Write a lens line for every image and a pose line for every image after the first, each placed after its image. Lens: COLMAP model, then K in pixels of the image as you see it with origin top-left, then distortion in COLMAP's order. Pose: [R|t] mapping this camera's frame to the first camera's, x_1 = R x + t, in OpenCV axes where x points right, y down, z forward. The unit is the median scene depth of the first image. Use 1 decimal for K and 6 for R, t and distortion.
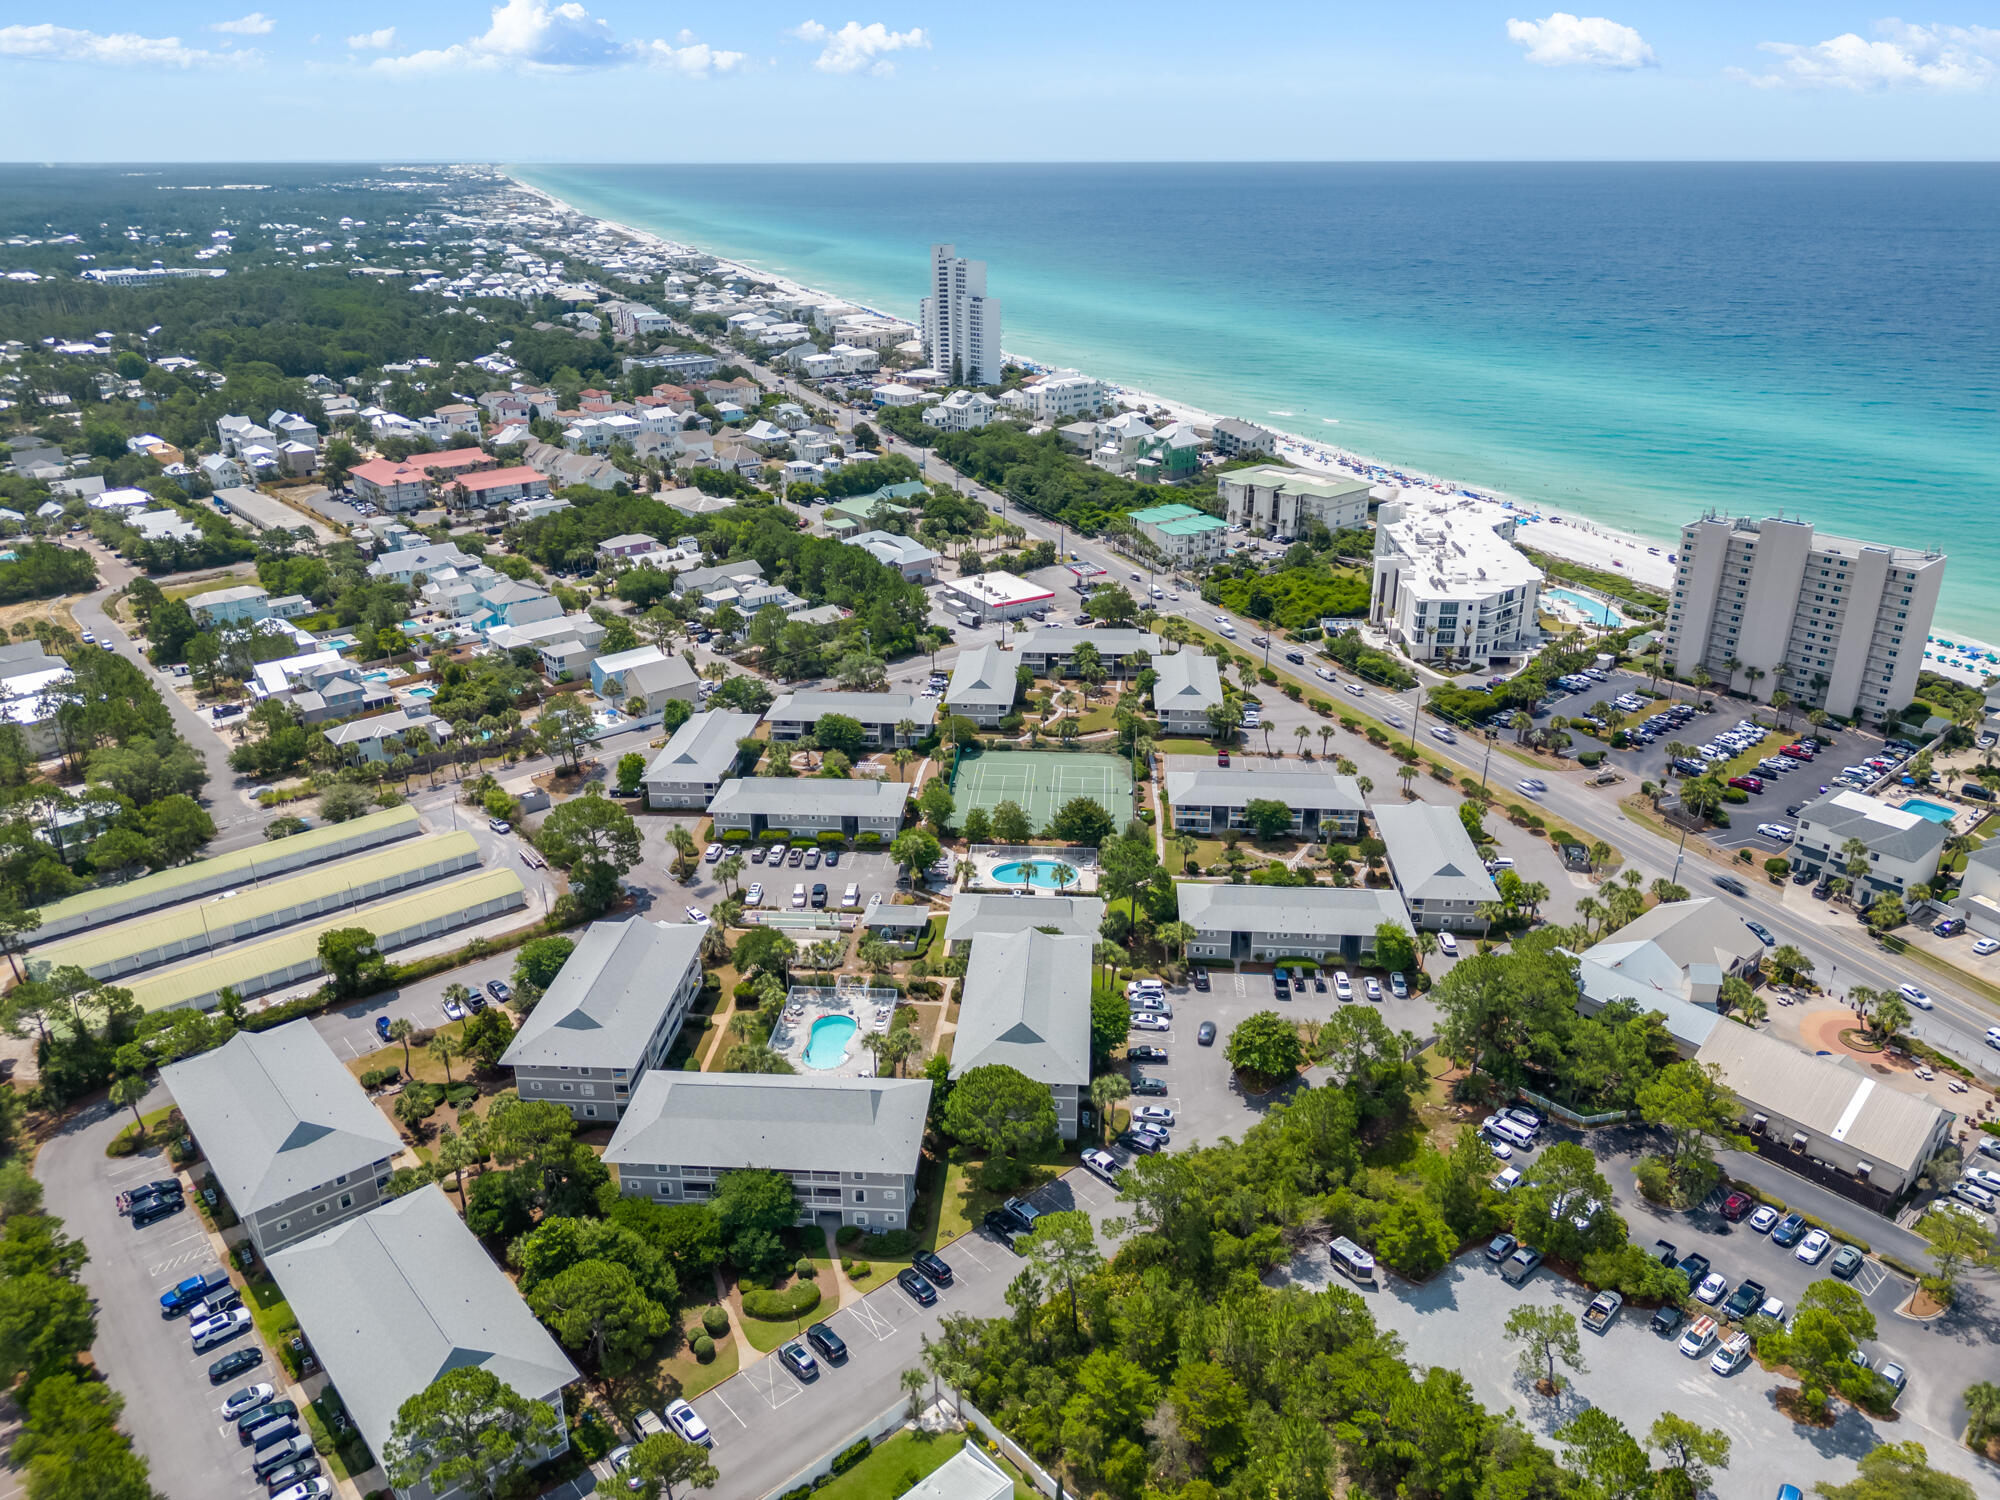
lens RADIAL K [[1417.5, 0, 1012.4], [0, 1417.5, 749.3], [0, 0, 1]] dist [0.089380, -0.117247]
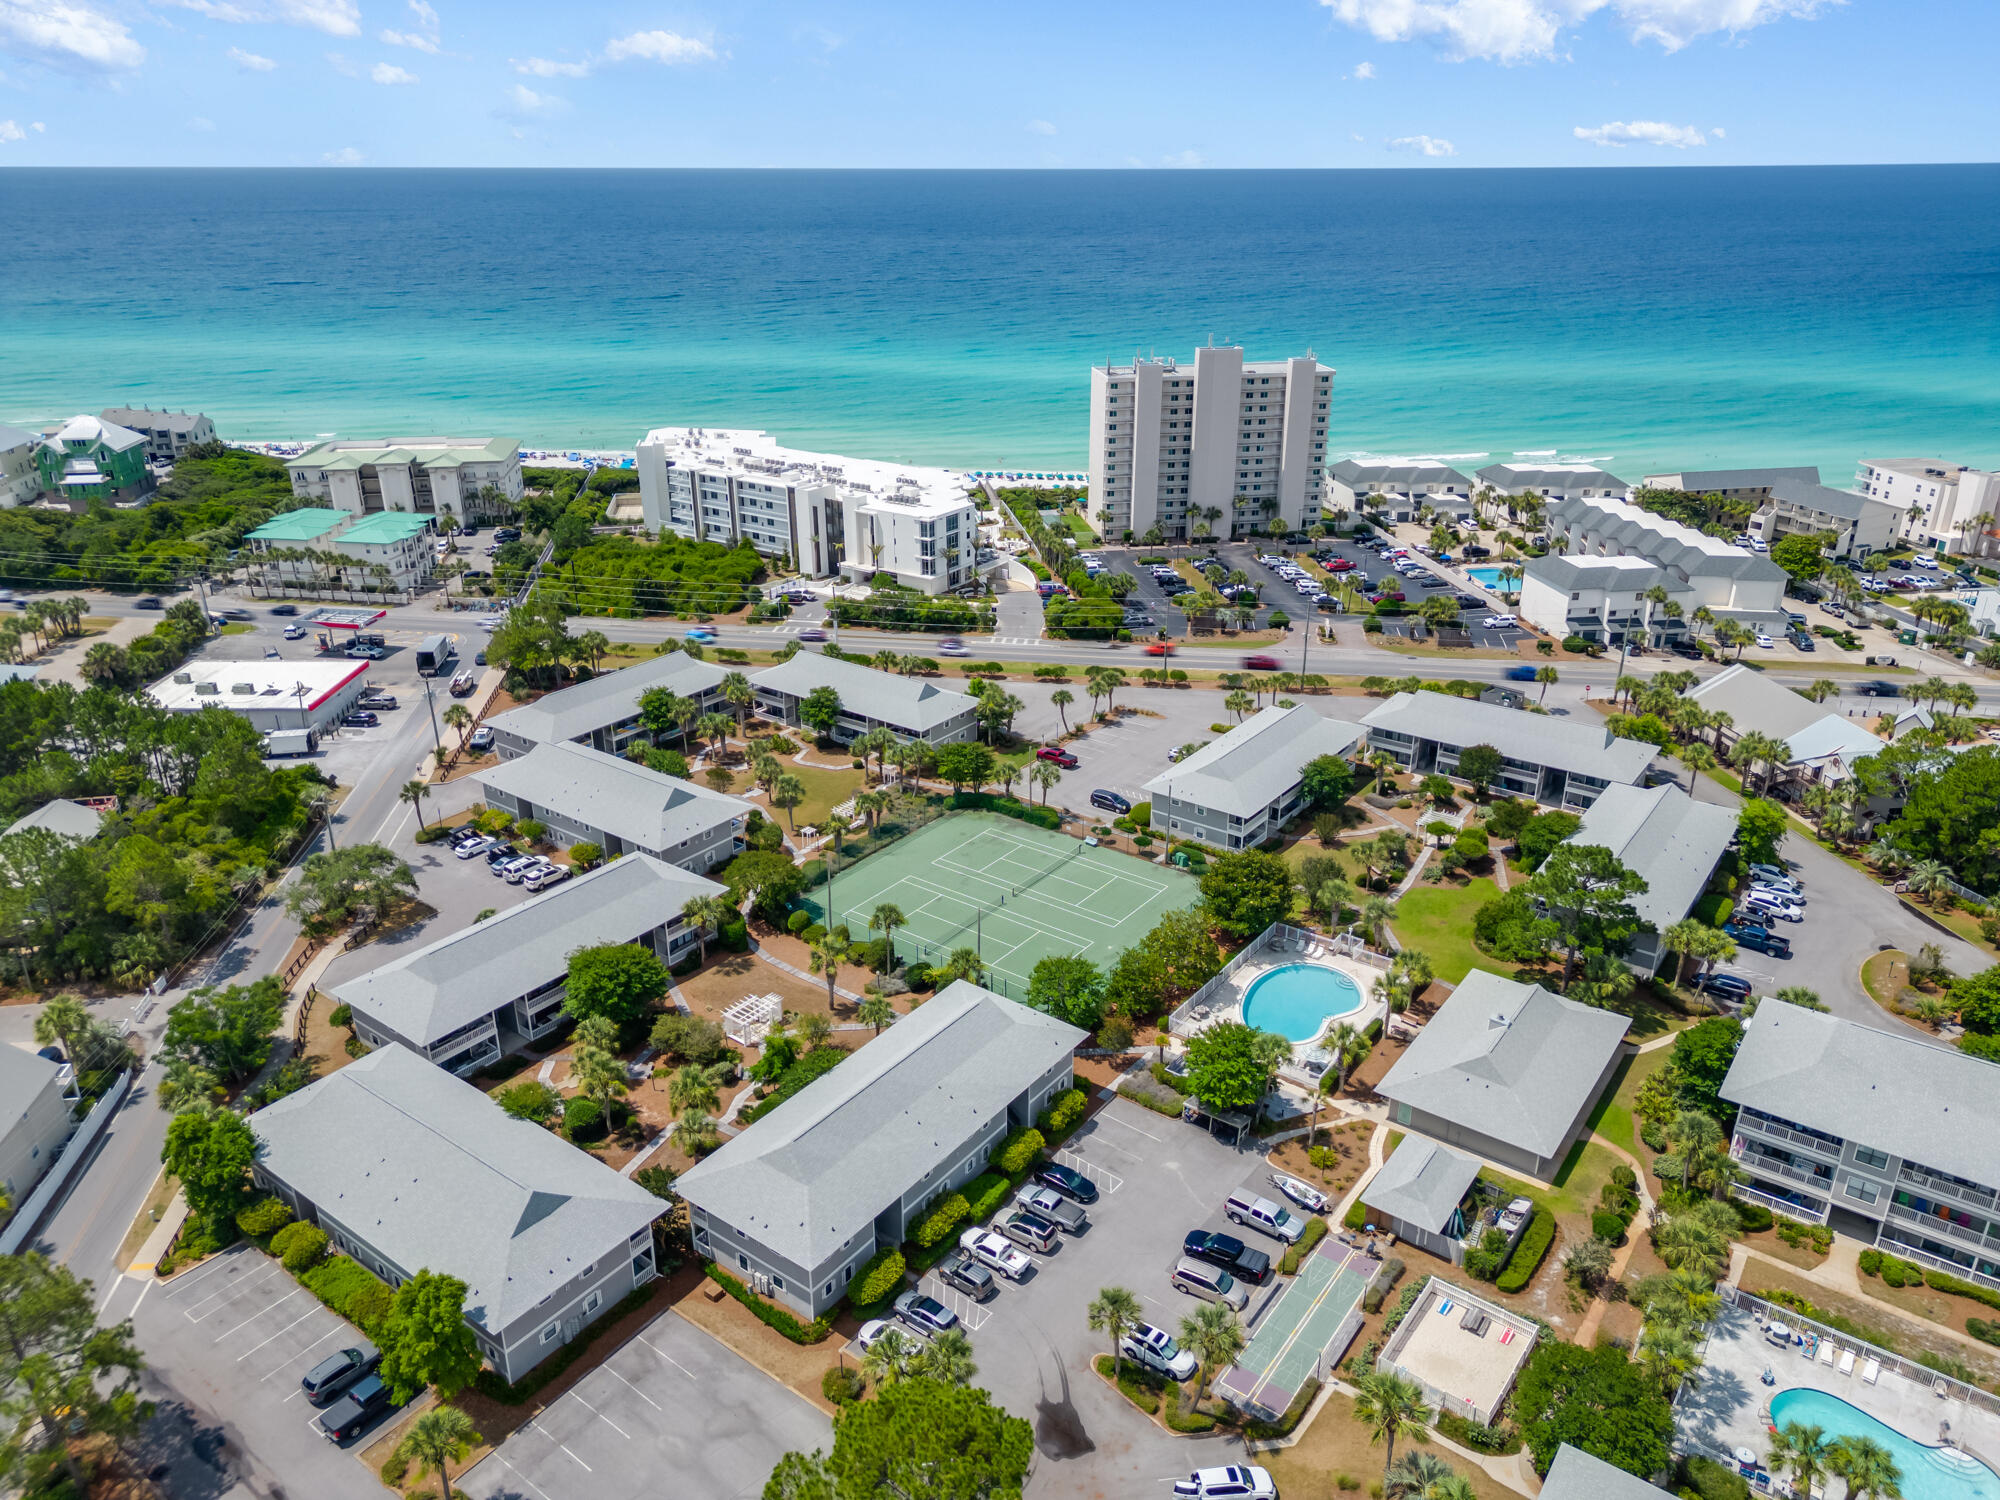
lens RADIAL K [[1396.8, 0, 983.5], [0, 1396.8, 772.4], [0, 0, 1]] dist [0.092028, -0.105745]
pose [[0.547857, -0.335814, 0.766212, -0.361941], [0.330388, 0.928296, 0.170618, -0.107083], [-0.768568, 0.159673, 0.619522, 0.590112]]
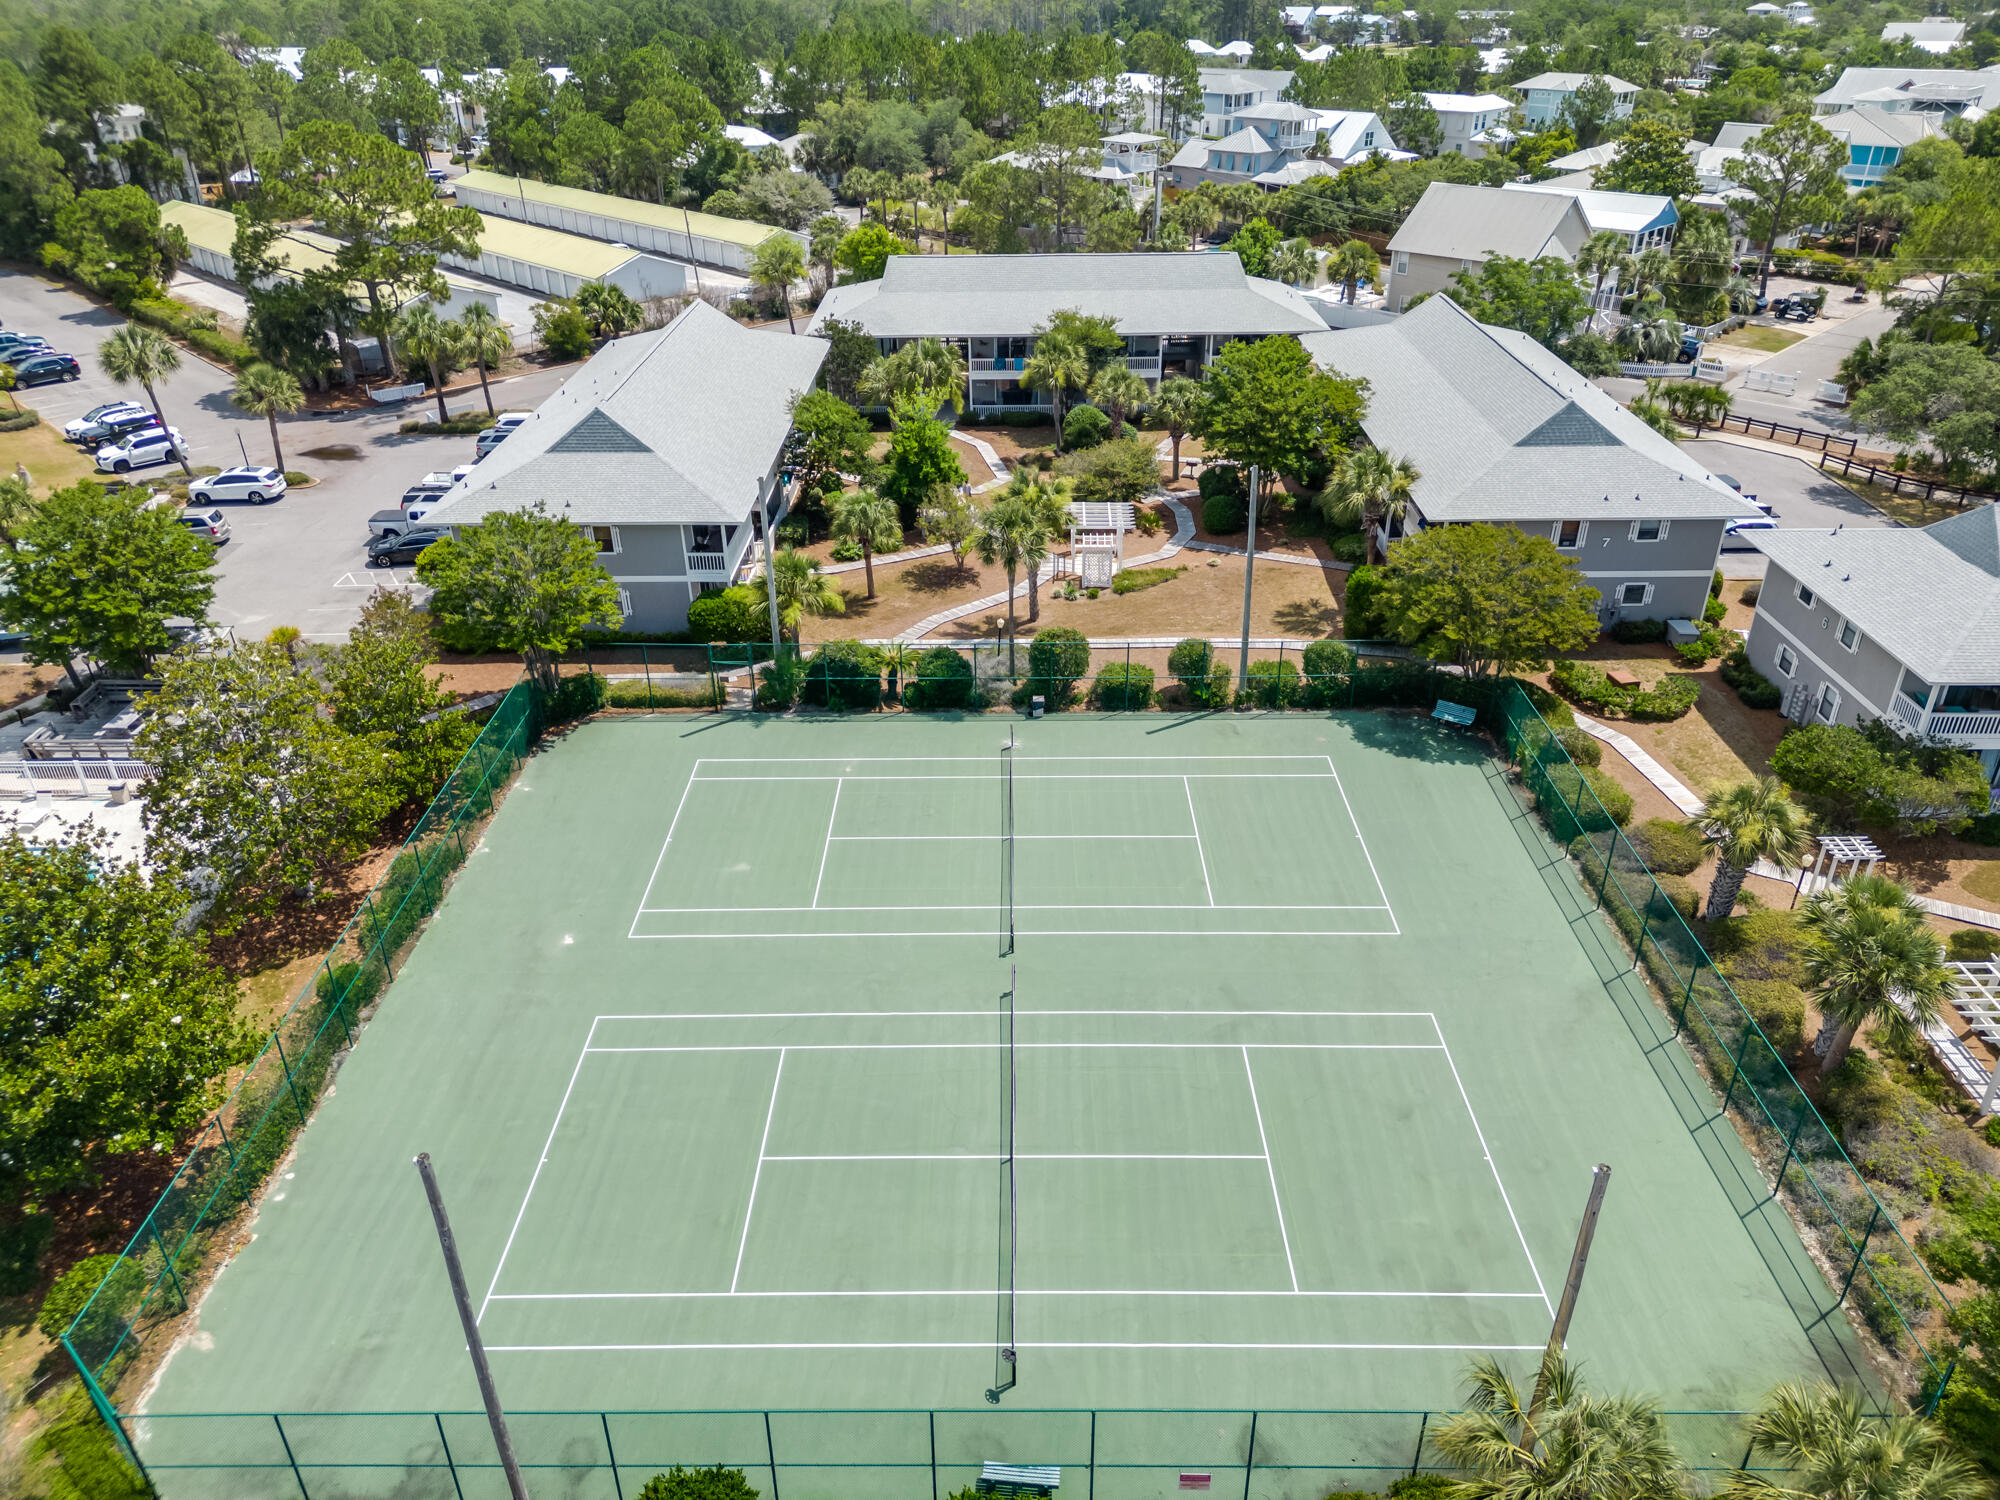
lens RADIAL K [[1417.5, 0, 1012.4], [0, 1417.5, 749.3], [0, 0, 1]] dist [0.089380, -0.117247]
pose [[0.060355, 0.483406, -0.873313, 0.136709], [-0.379660, 0.820269, 0.427806, -0.055457], [0.923155, 0.305742, 0.233037, 0.866142]]
